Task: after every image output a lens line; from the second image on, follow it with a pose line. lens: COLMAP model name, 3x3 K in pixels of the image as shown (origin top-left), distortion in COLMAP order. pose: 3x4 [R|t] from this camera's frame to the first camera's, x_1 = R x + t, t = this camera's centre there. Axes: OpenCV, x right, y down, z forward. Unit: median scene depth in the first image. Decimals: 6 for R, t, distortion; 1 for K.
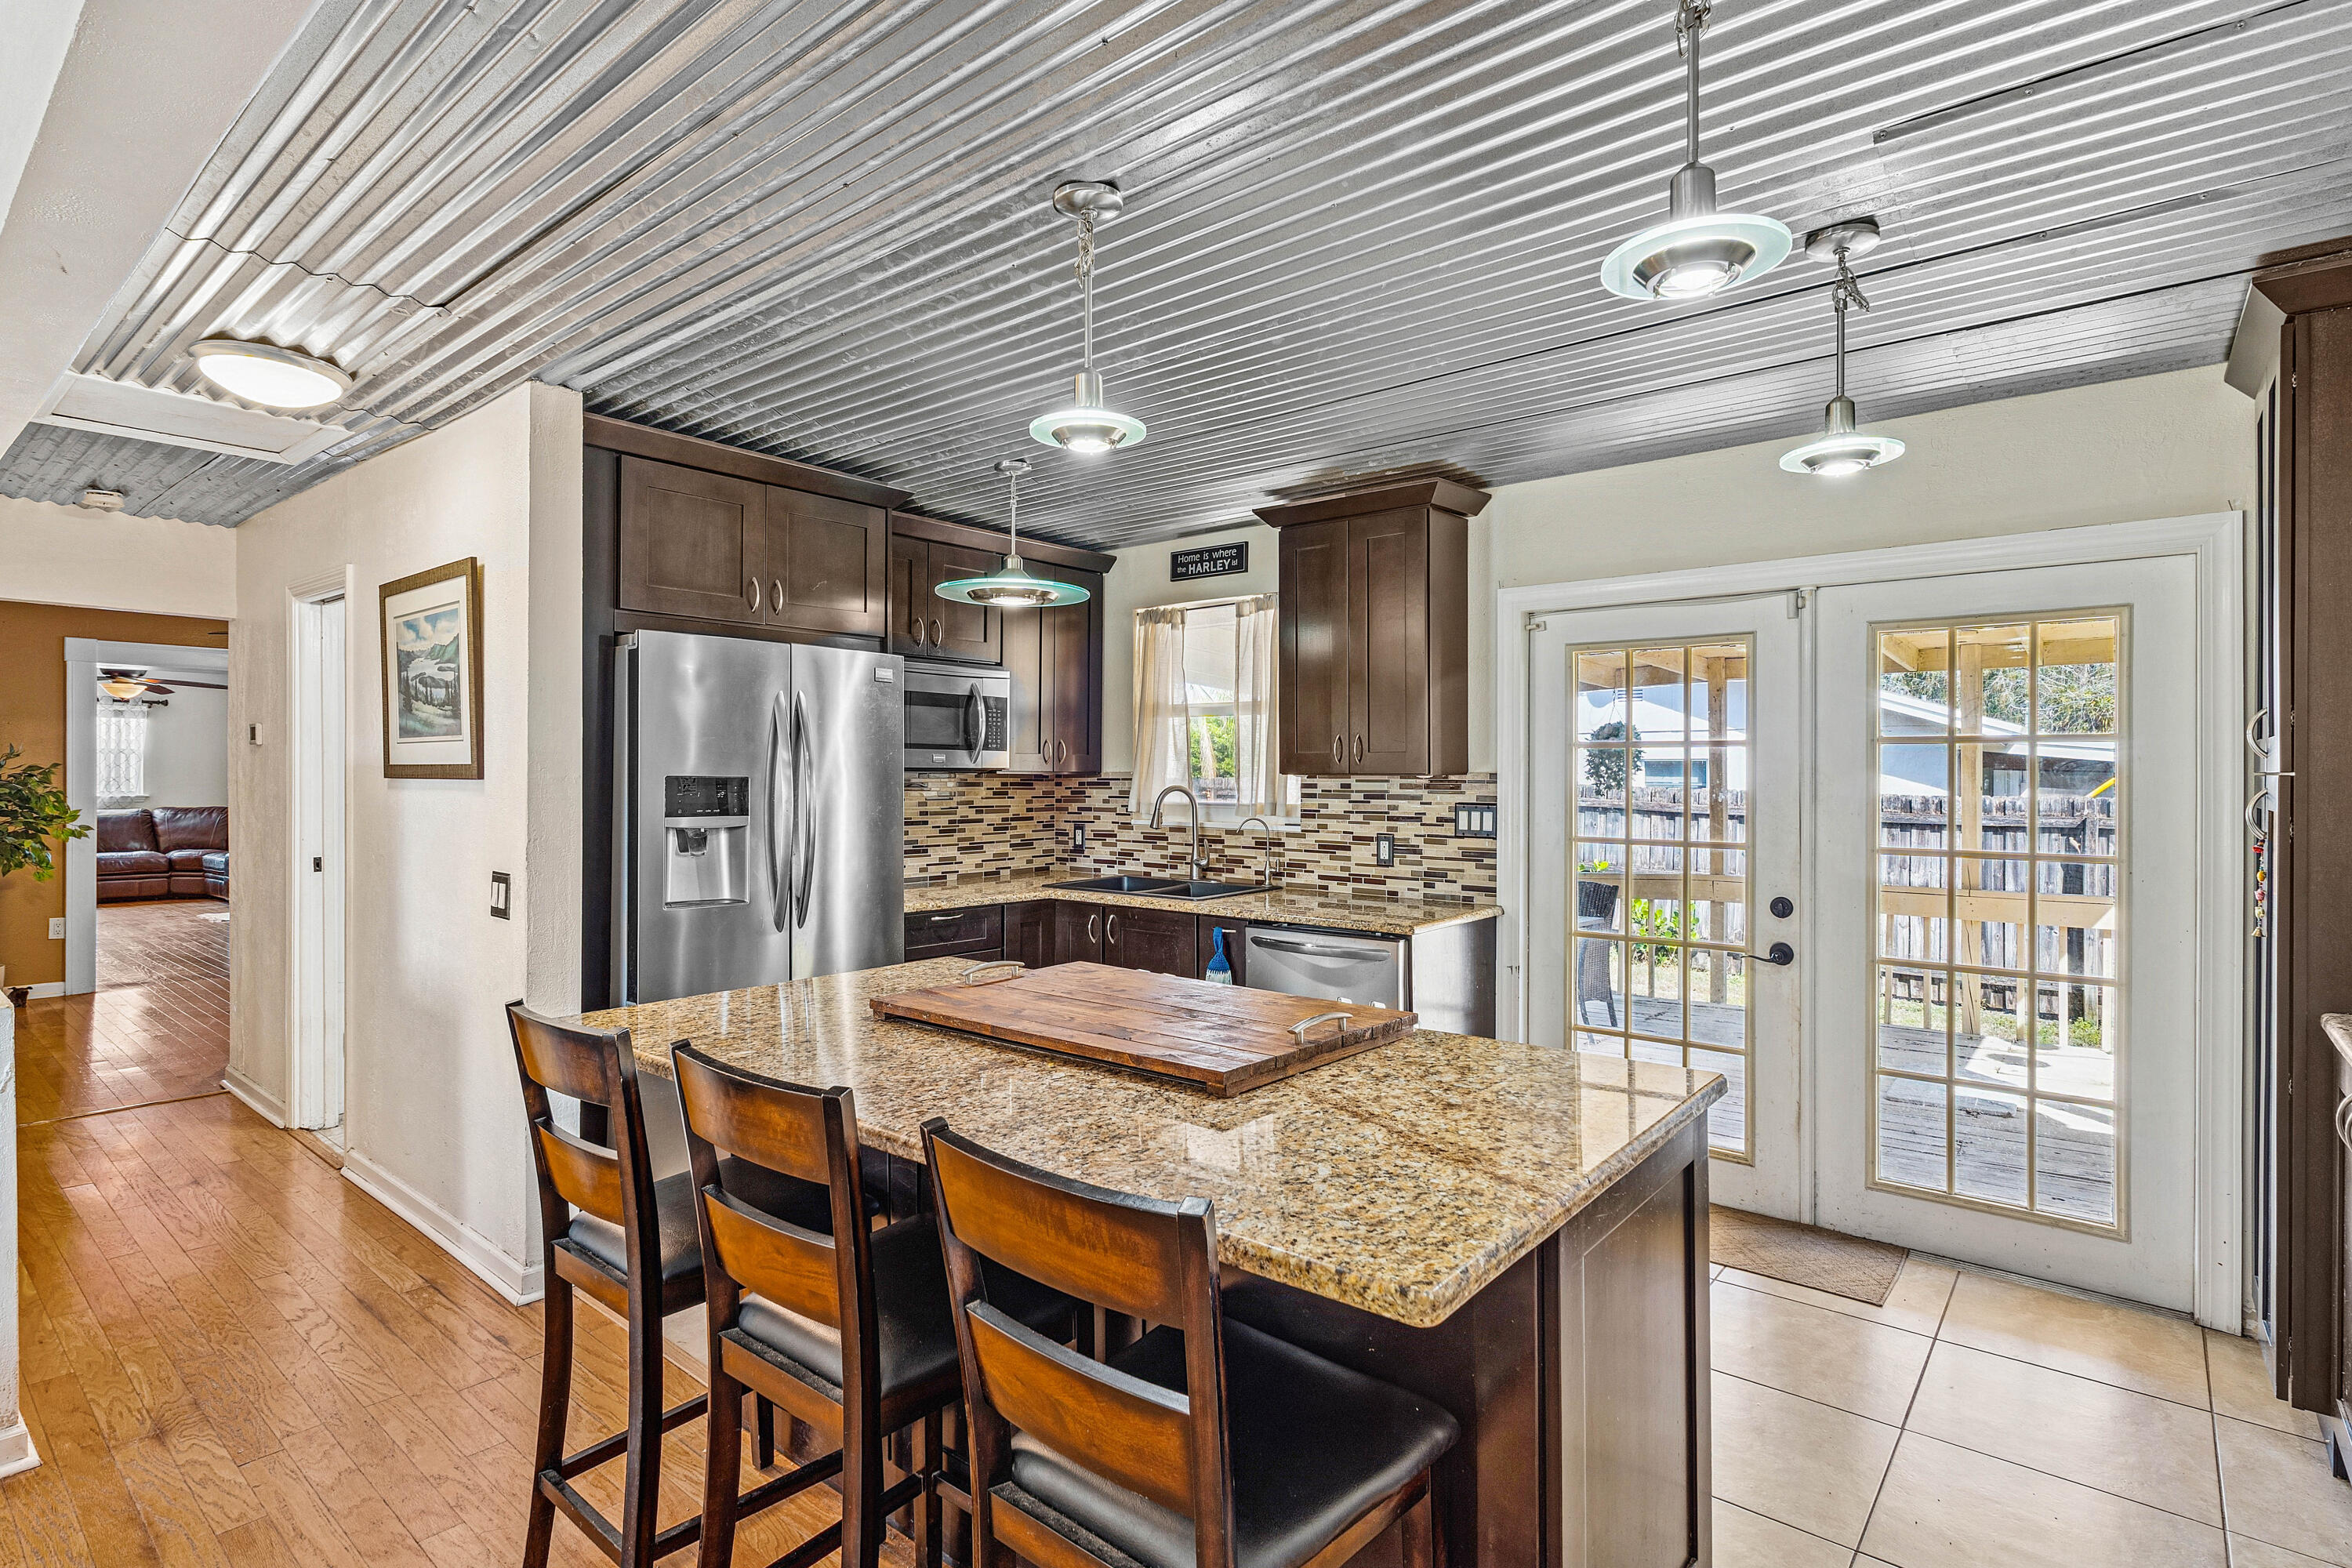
lens RADIAL K [[1142.2, 0, 1176.0], [0, 1142.2, 784.0], [0, 0, 1]] dist [0.001576, 0.000116]
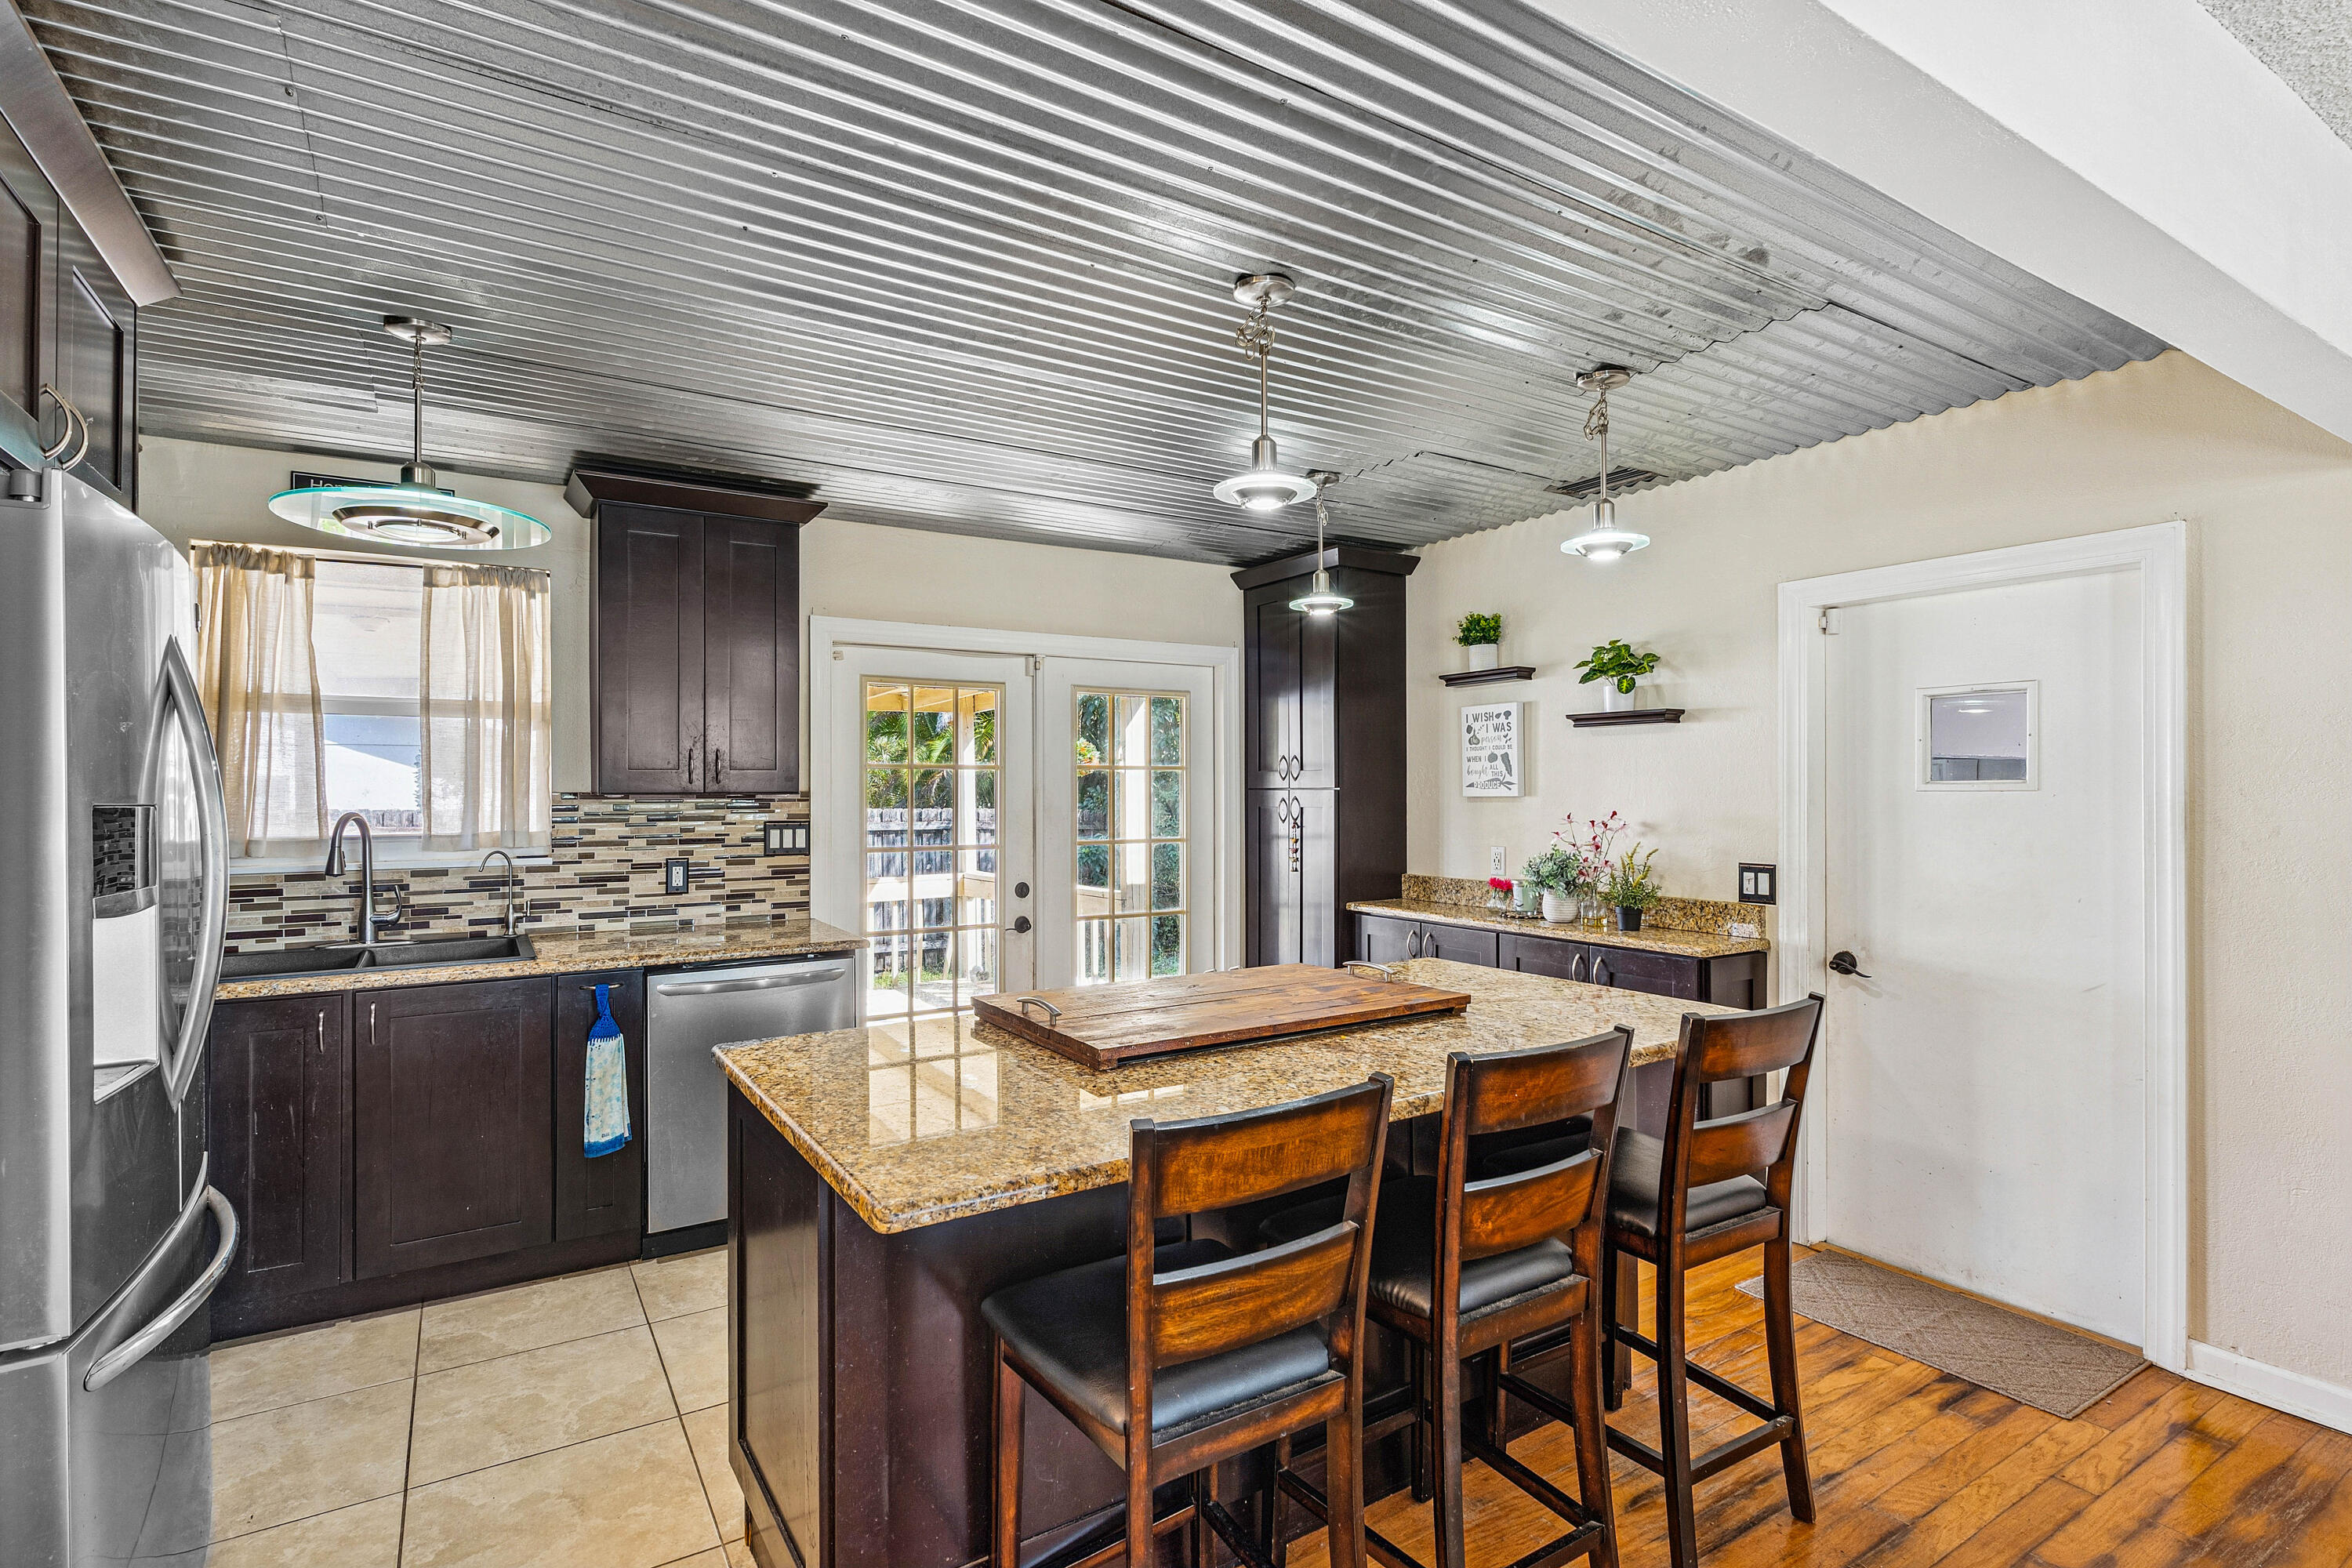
lens RADIAL K [[1142.2, 0, 1176.0], [0, 1142.2, 784.0], [0, 0, 1]] dist [0.001576, 0.000116]
pose [[0.309886, -0.005675, 0.950757, -0.563695], [0.008738, 0.999957, 0.003121, -0.015666], [-0.950733, 0.007341, 0.309922, 0.334337]]
